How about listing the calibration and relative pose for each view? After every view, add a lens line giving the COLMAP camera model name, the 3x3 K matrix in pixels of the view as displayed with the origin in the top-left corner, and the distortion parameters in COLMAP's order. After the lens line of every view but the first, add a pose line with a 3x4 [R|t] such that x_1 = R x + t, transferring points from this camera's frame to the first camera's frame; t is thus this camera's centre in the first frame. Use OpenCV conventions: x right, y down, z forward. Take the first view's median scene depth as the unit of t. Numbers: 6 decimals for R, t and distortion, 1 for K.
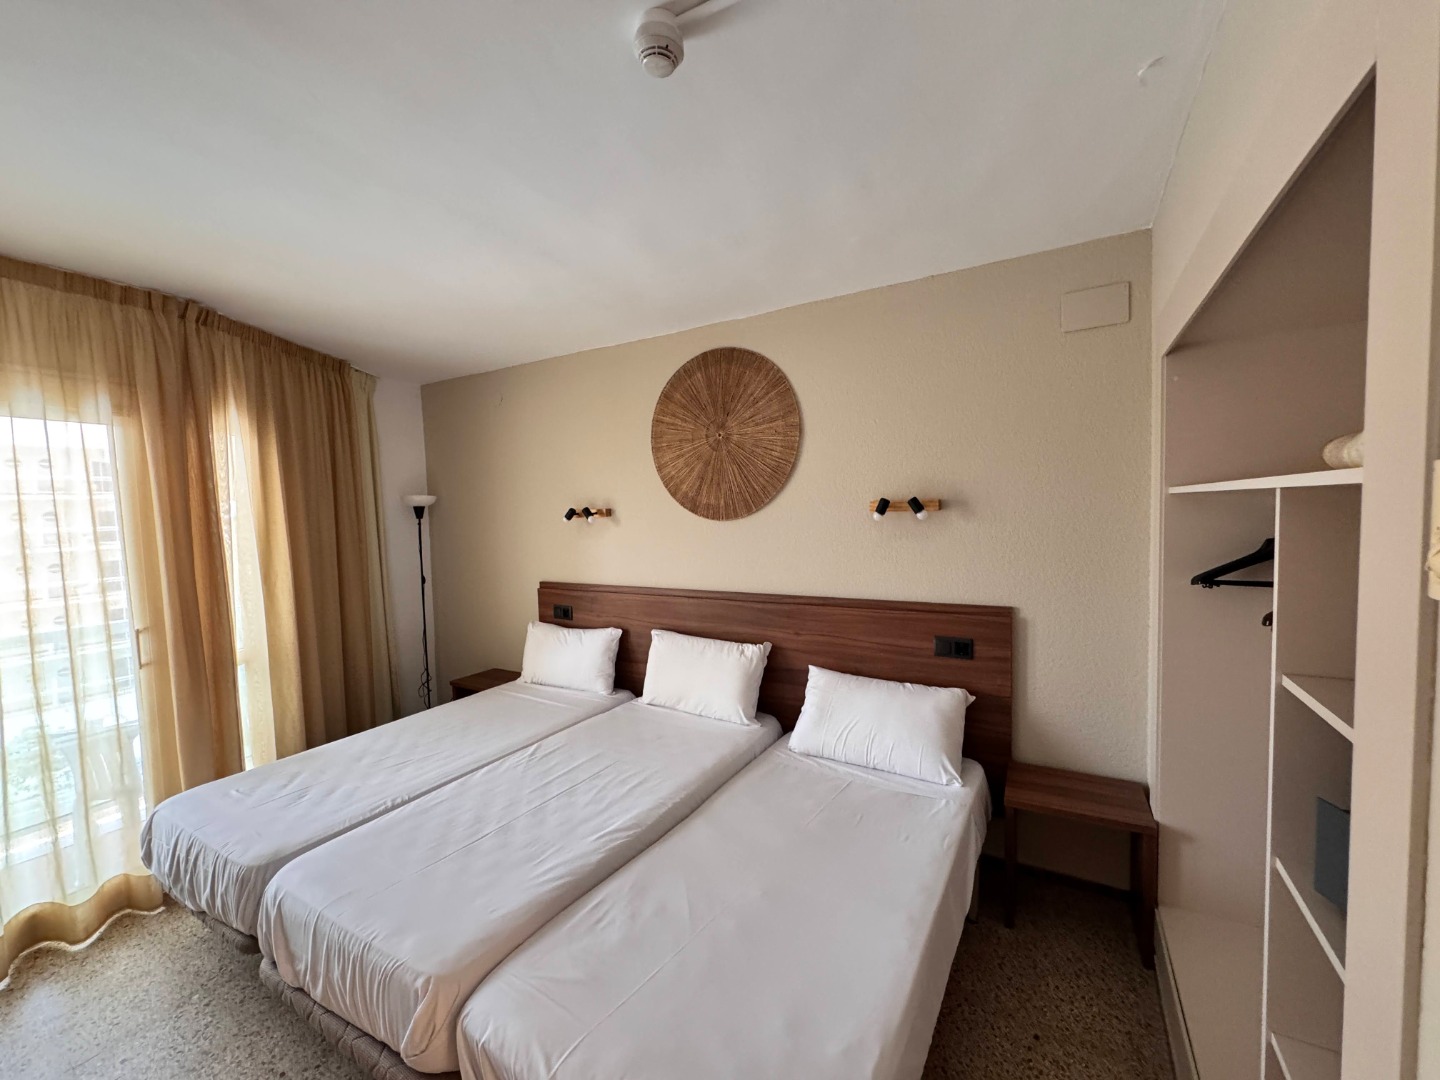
lens RADIAL K [[574.7, 0, 716.1], [0, 574.7, 544.2], [0, 0, 1]] dist [-0.001304, 0.000850]
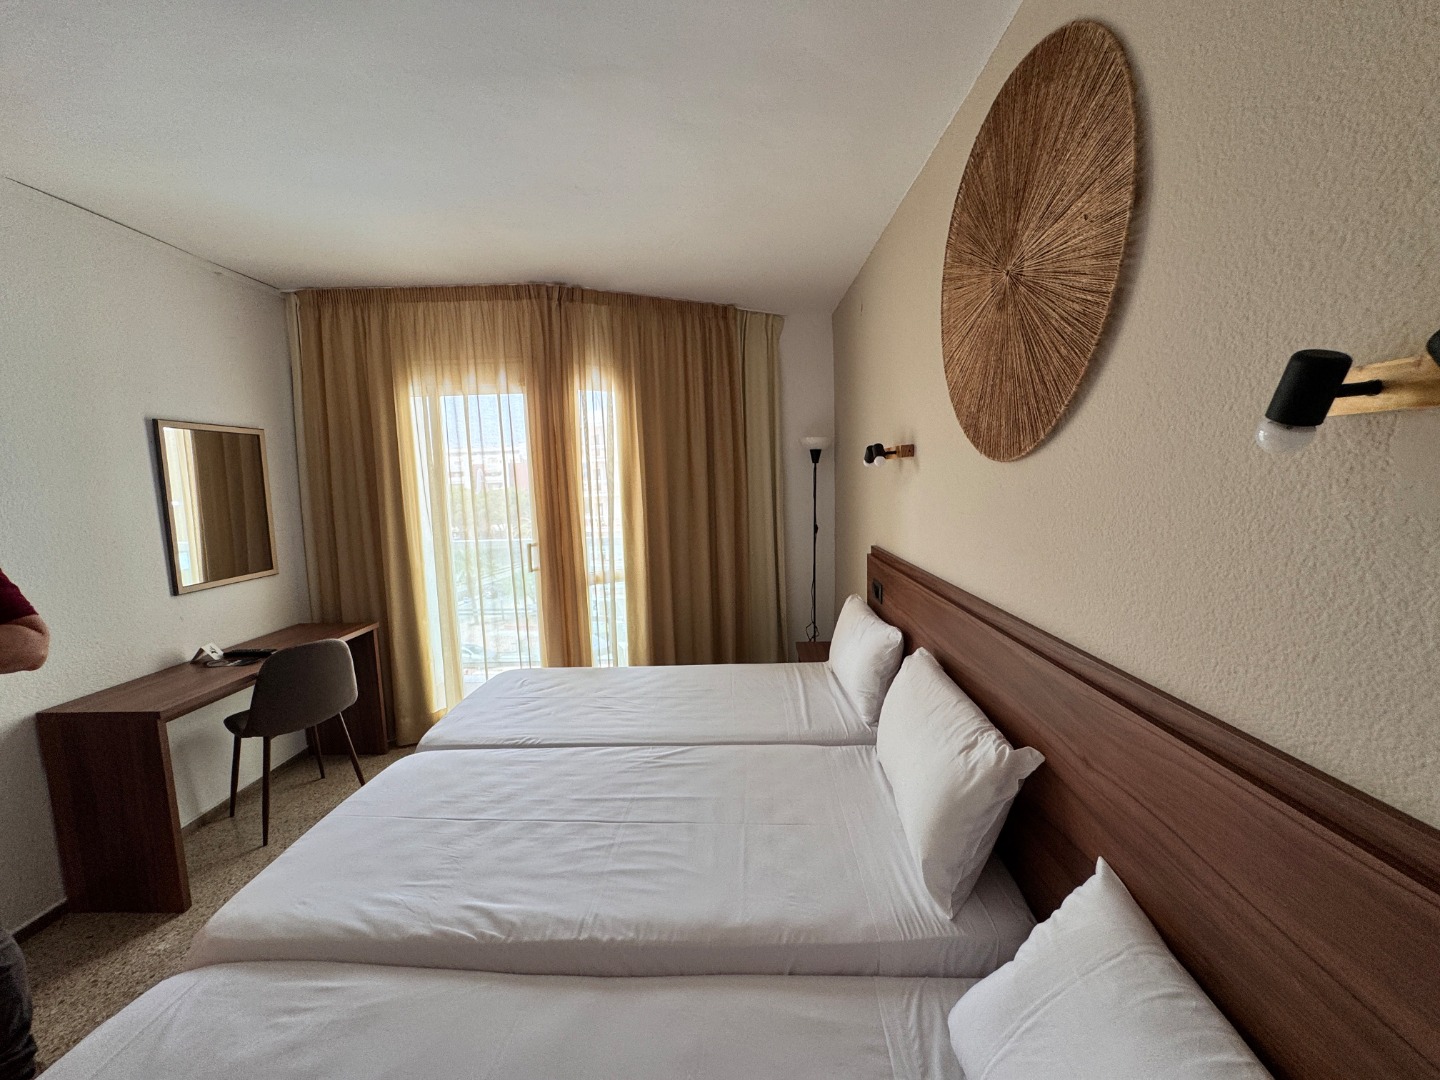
lens RADIAL K [[574.7, 0, 716.9], [0, 574.7, 540.1], [0, 0, 1]] dist [-0.001304, 0.000850]
pose [[0.484217, 0.112330, -0.867707, 0.412655], [-0.037280, 0.993473, 0.107807, -0.025259], [0.874153, -0.019854, 0.485244, 0.747305]]
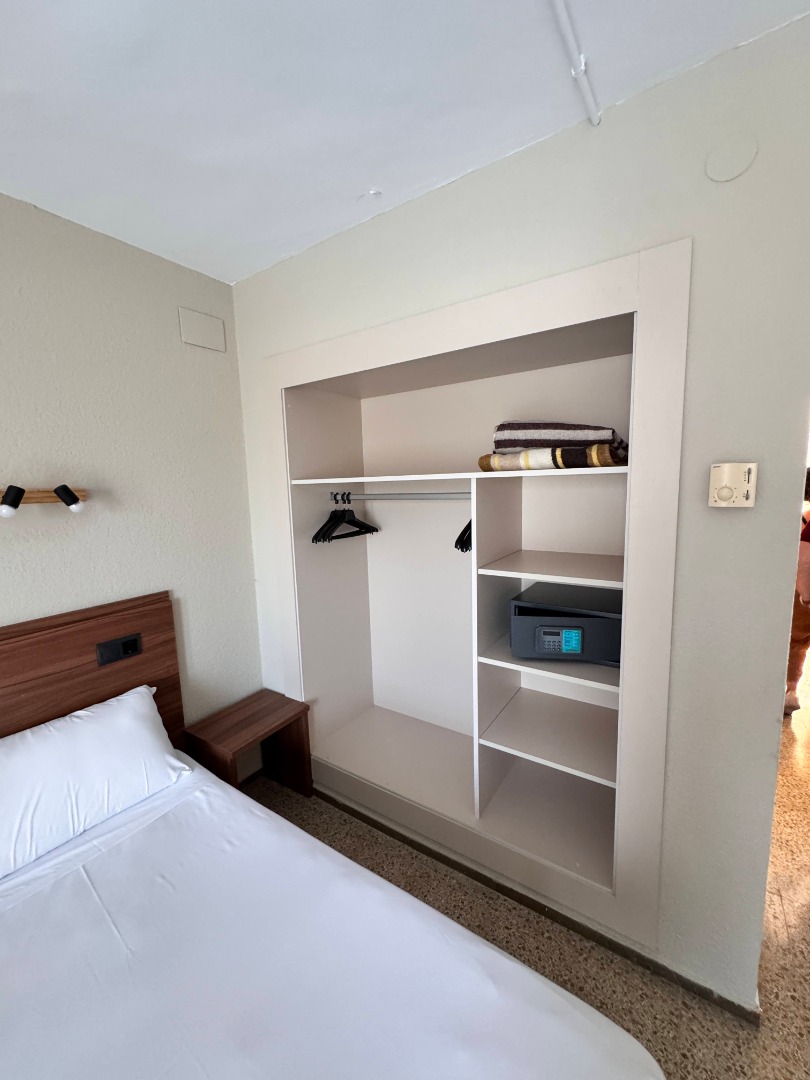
lens RADIAL K [[431.0, 0, 403.5], [0, 431.0, 544.4], [0, 0, 1]] dist [-0.001304, 0.000850]
pose [[0.048339, -0.112191, 0.992510, -0.233247], [0.086184, 0.990434, 0.107759, -0.022423], [-0.995106, 0.080329, 0.057545, 0.484913]]
